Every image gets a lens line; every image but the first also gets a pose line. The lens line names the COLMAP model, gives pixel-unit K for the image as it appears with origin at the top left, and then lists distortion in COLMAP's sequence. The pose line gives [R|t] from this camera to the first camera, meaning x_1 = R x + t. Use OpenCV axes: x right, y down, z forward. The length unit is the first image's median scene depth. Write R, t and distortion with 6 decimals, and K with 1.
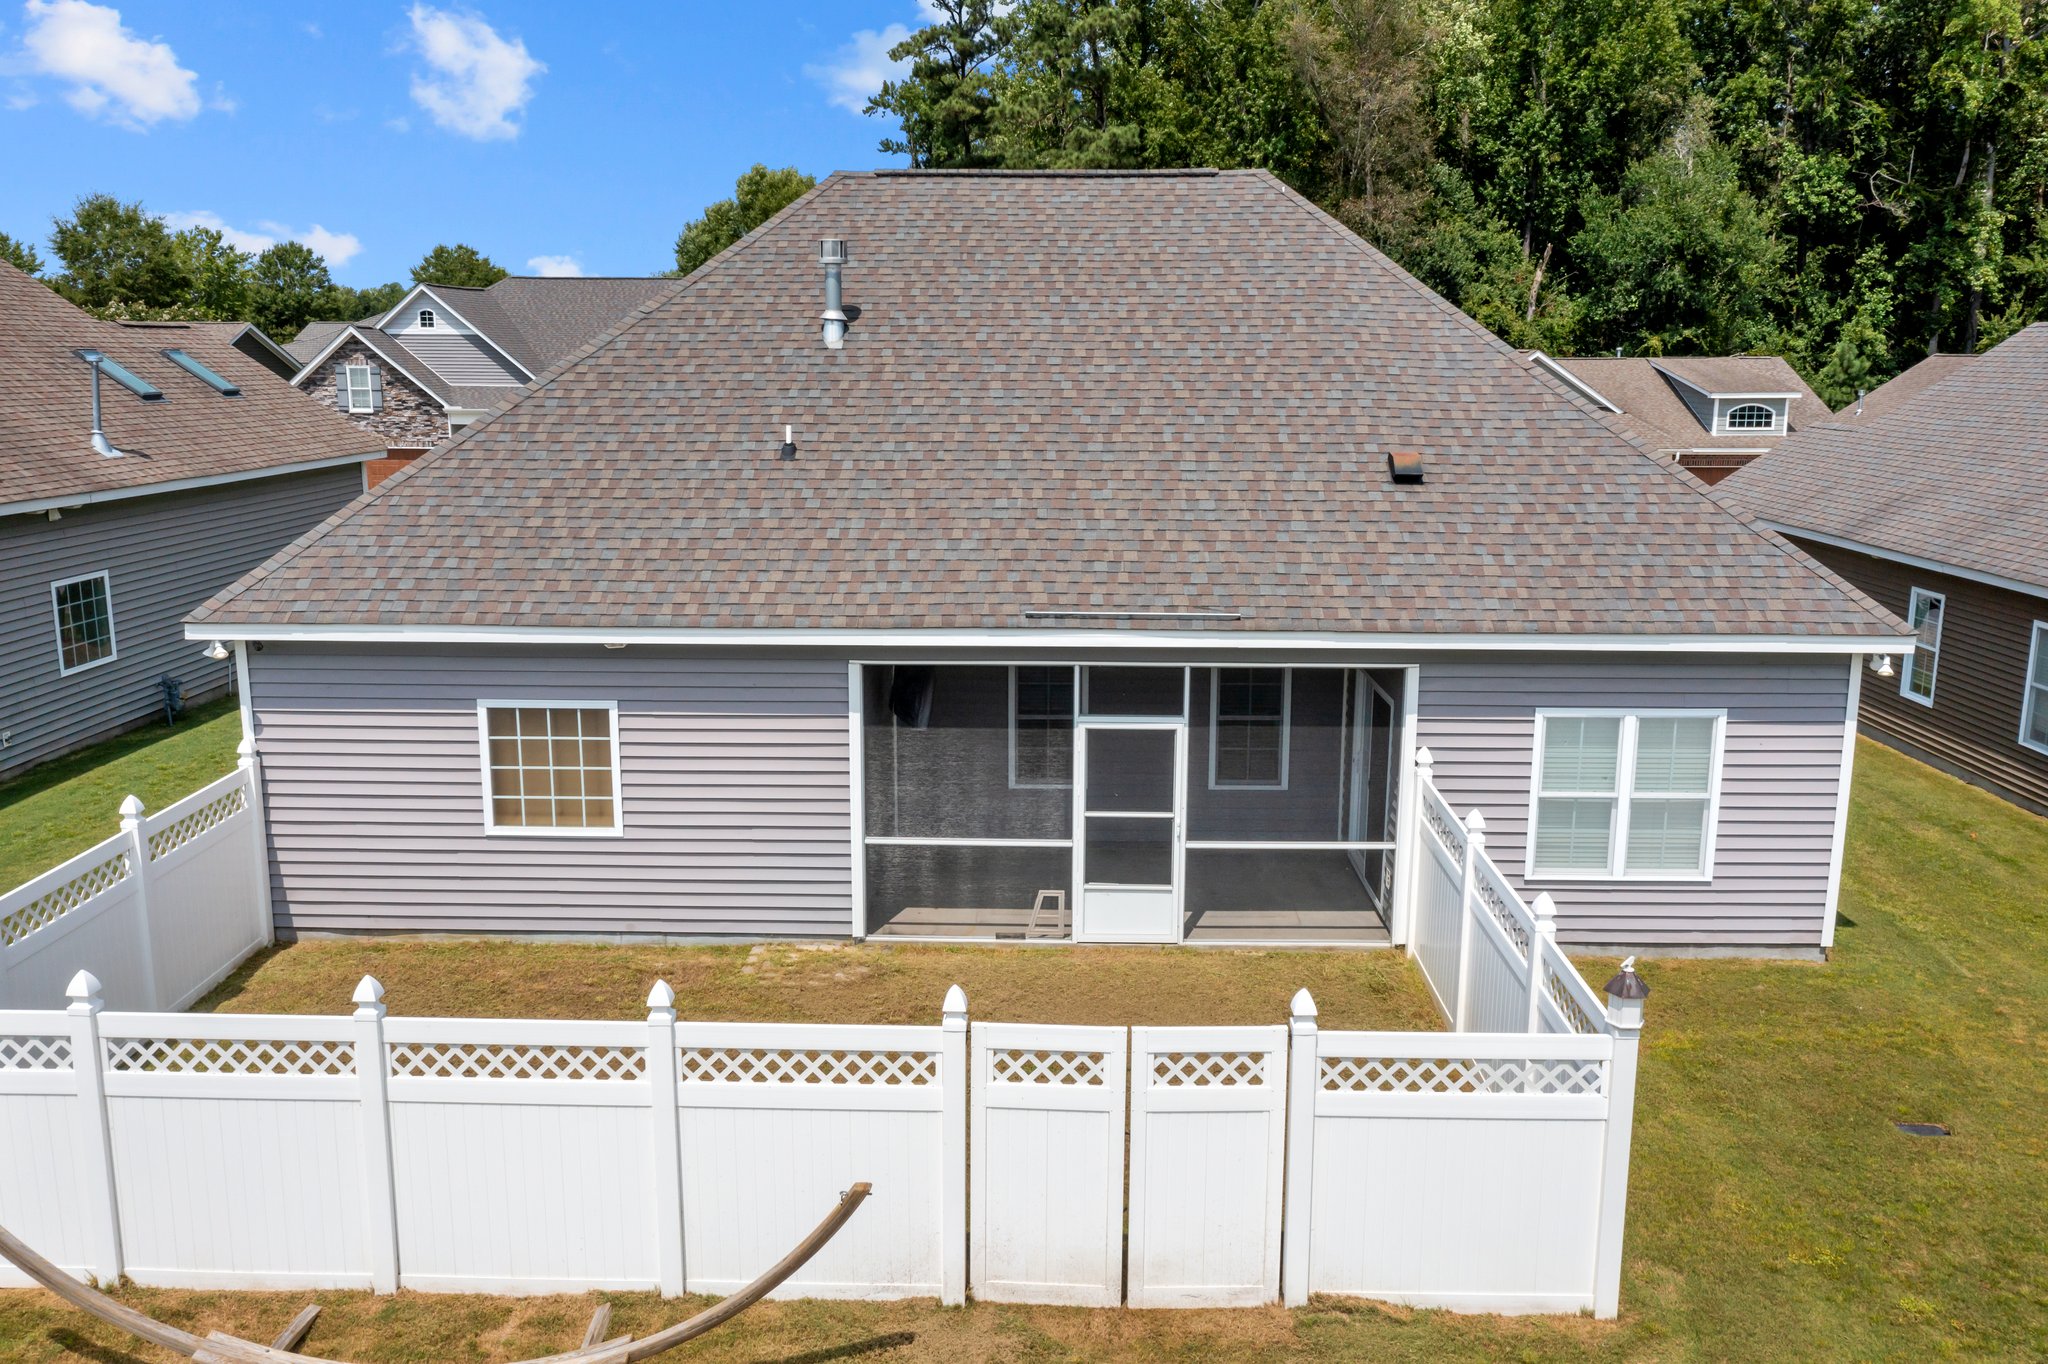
lens RADIAL K [[1598.3, 0, 1027.3], [0, 1598.3, 722.0], [0, 0, 1]] dist [0.005883, 0.008510]
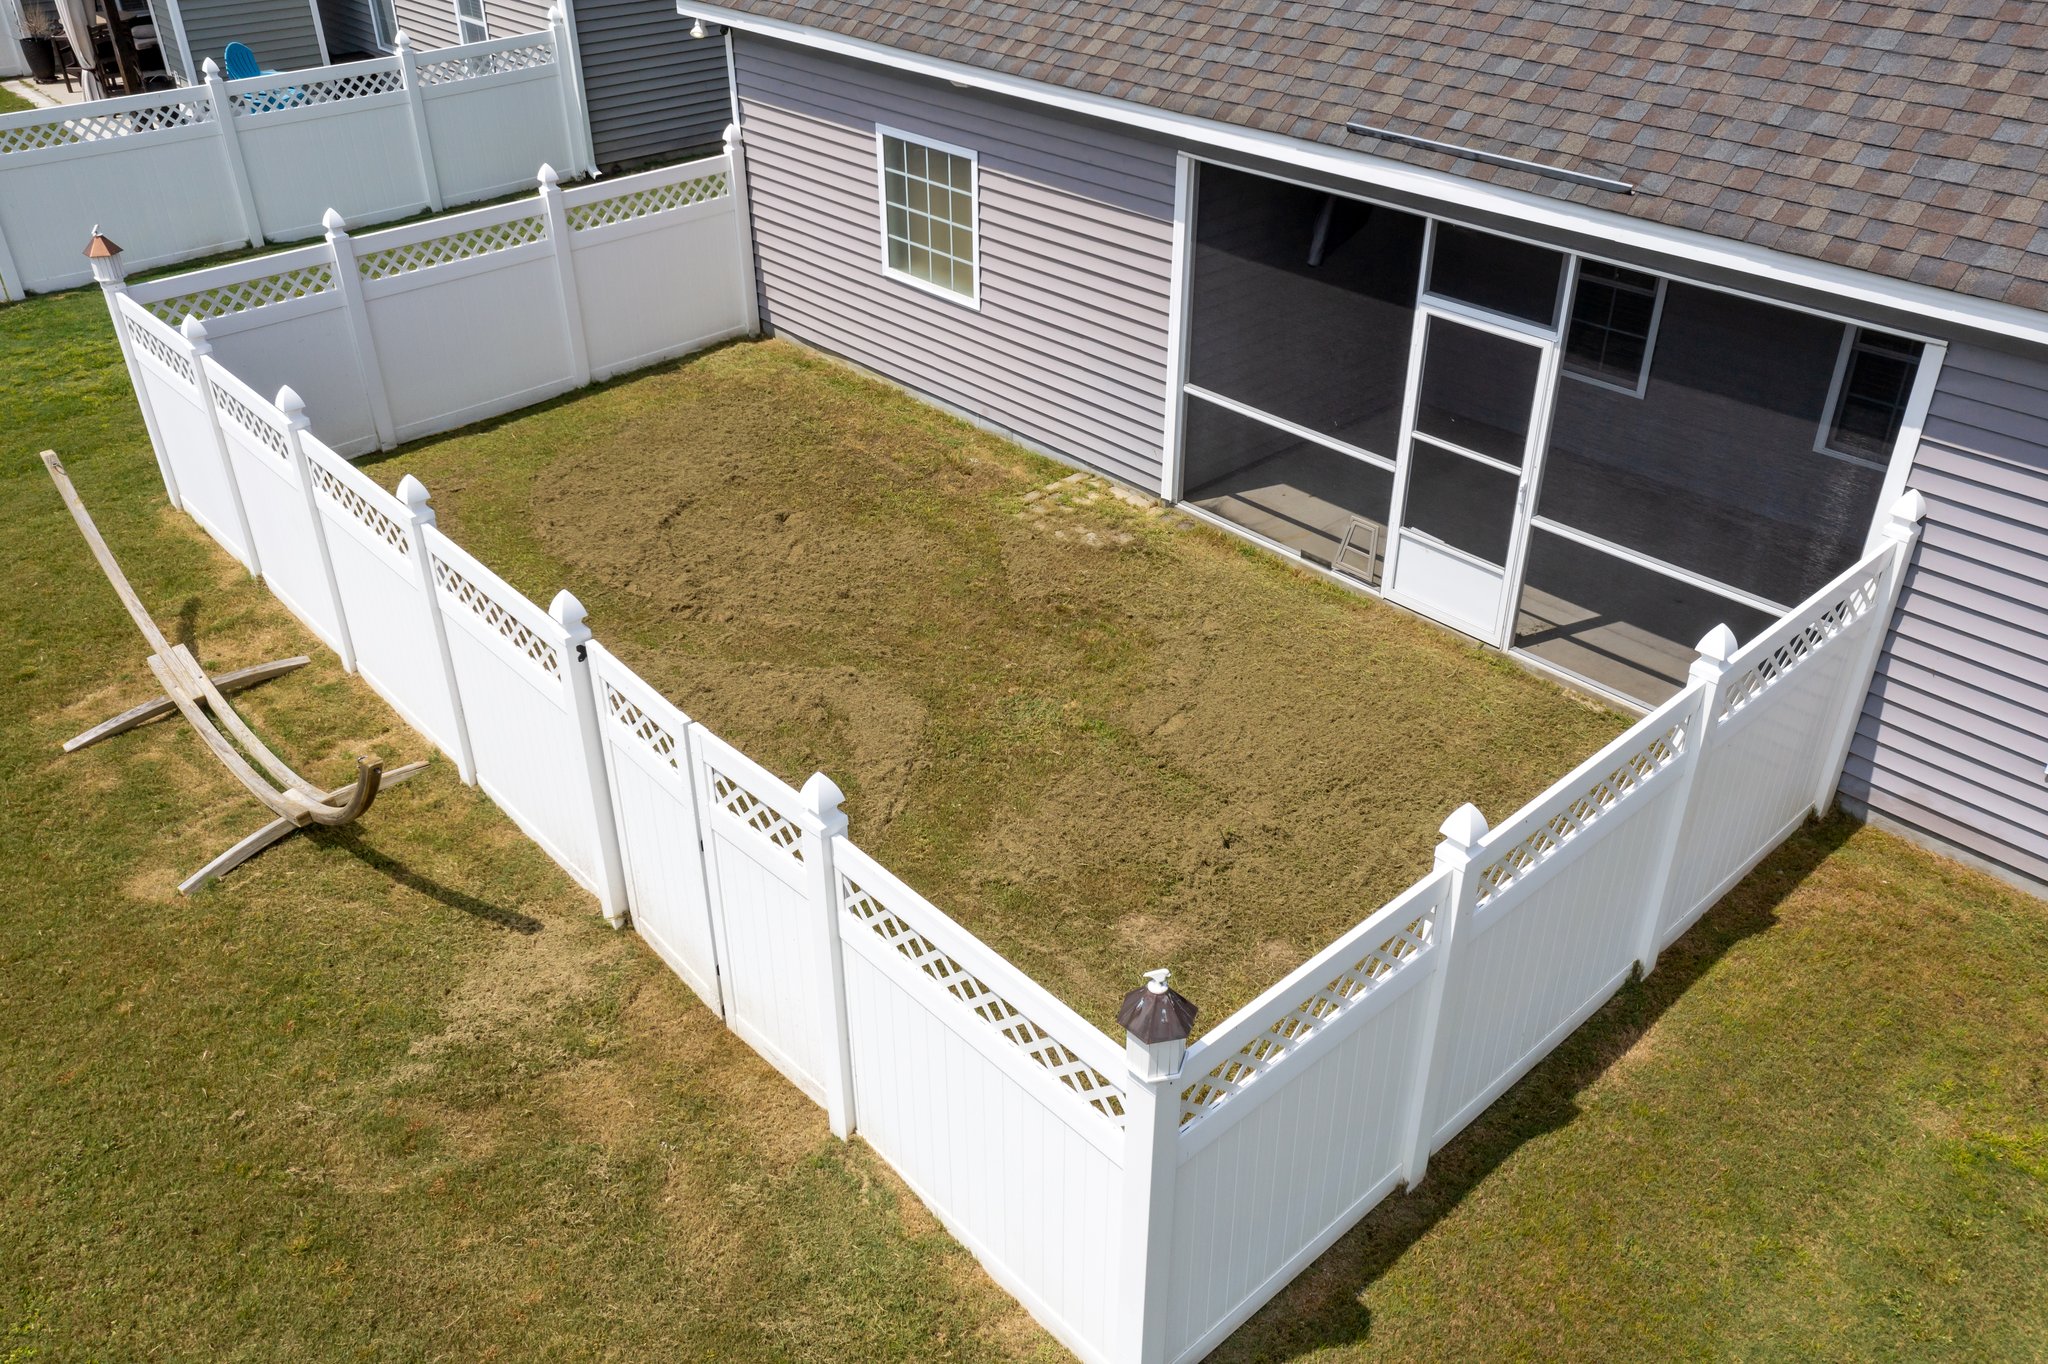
lens RADIAL K [[1610.0, 0, 1024.0], [0, 1610.0, 682.0], [0, 0, 1]] dist [-0.014726, 0.002101]
pose [[0.692747, 0.378794, -0.613691, 0.396264], [-0.158085, 0.910016, 0.383248, -0.088044], [0.703641, -0.168478, 0.690293, 0.368370]]
